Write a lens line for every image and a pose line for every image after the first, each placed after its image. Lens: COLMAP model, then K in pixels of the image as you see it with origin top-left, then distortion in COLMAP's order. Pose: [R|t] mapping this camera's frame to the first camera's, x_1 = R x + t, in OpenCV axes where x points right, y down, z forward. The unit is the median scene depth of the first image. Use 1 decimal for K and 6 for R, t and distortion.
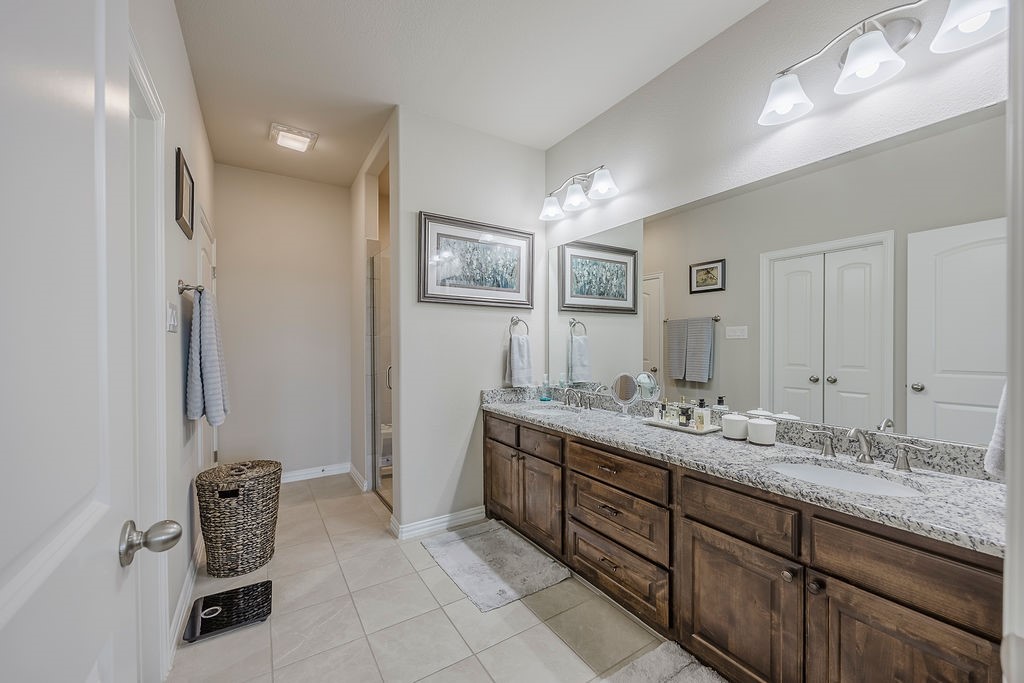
lens RADIAL K [[410.8, 0, 506.7], [0, 410.8, 347.6], [0, 0, 1]] dist [-0.003282, 0.000024]
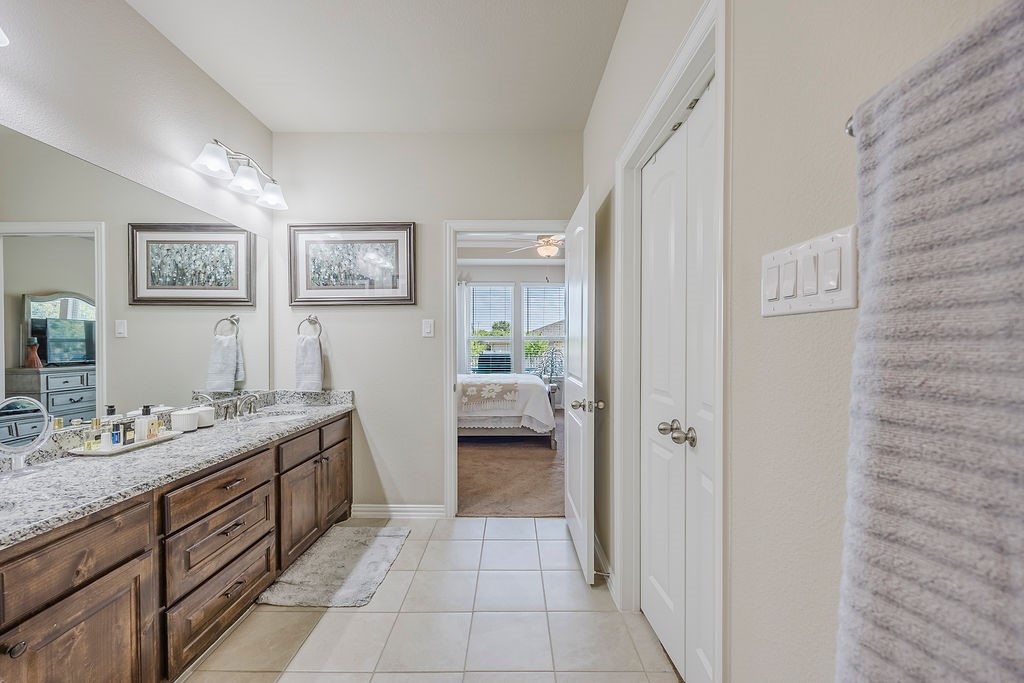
lens RADIAL K [[410.8, 0, 506.7], [0, 410.8, 347.6], [0, 0, 1]] dist [-0.003282, 0.000024]
pose [[-0.847656, 0.004148, 0.530530, -0.699657], [0.009832, 0.999921, 0.007892, -0.005545], [-0.530456, 0.011906, -0.847629, 1.353905]]
